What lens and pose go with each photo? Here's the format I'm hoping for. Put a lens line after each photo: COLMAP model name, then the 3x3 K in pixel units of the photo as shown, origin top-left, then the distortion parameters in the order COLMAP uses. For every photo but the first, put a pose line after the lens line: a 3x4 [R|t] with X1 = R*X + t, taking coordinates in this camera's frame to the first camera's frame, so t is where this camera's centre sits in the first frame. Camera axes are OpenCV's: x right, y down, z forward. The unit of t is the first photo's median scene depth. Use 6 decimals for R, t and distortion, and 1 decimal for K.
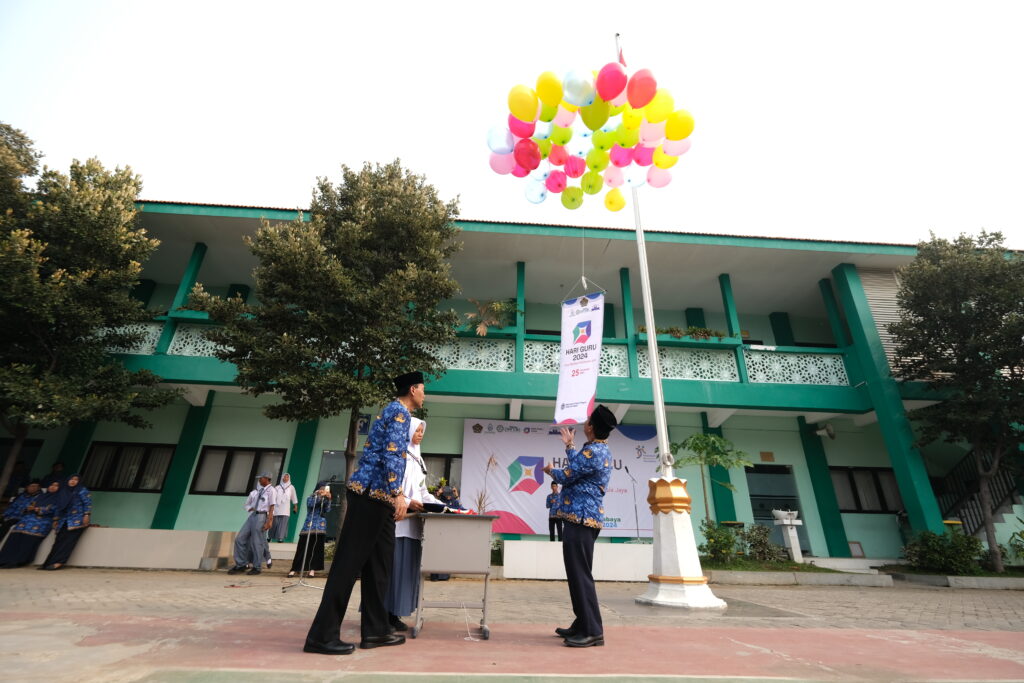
lens RADIAL K [[463.2, 0, 511.8], [0, 463.2, 339.1], [0, 0, 1]] dist [-0.001951, -0.000487]
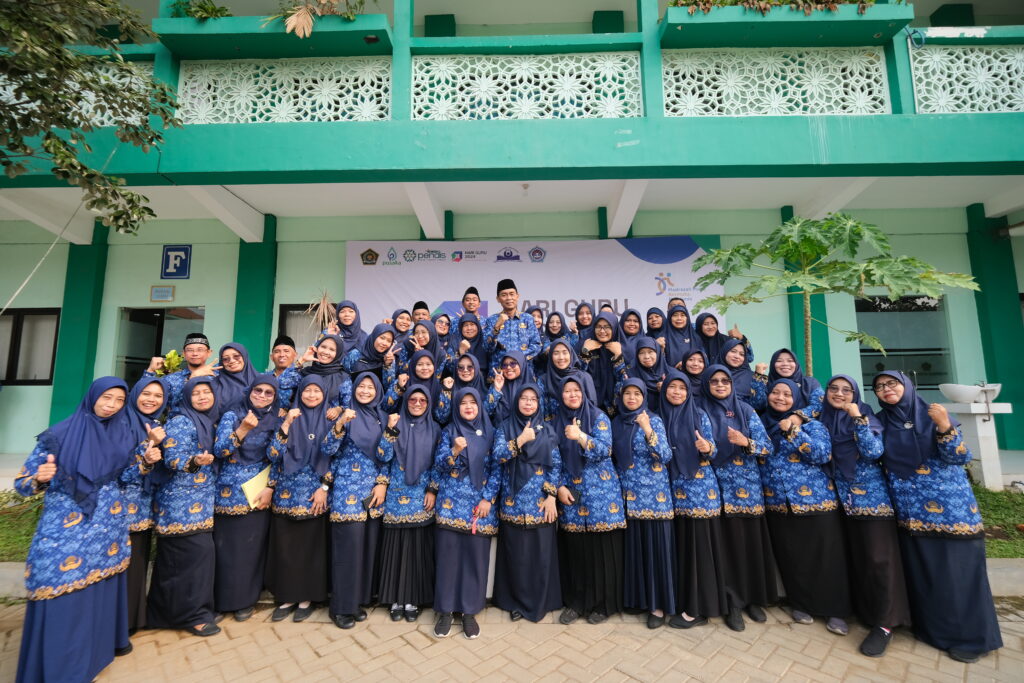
lens RADIAL K [[463.2, 0, 510.5], [0, 463.2, 342.4], [0, 0, 1]] dist [-0.001951, -0.000487]
pose [[0.996063, -0.041018, -0.078588, 0.146909], [0.063115, 0.950655, 0.303762, 0.140676], [0.062250, -0.307526, 0.949501, 0.476511]]
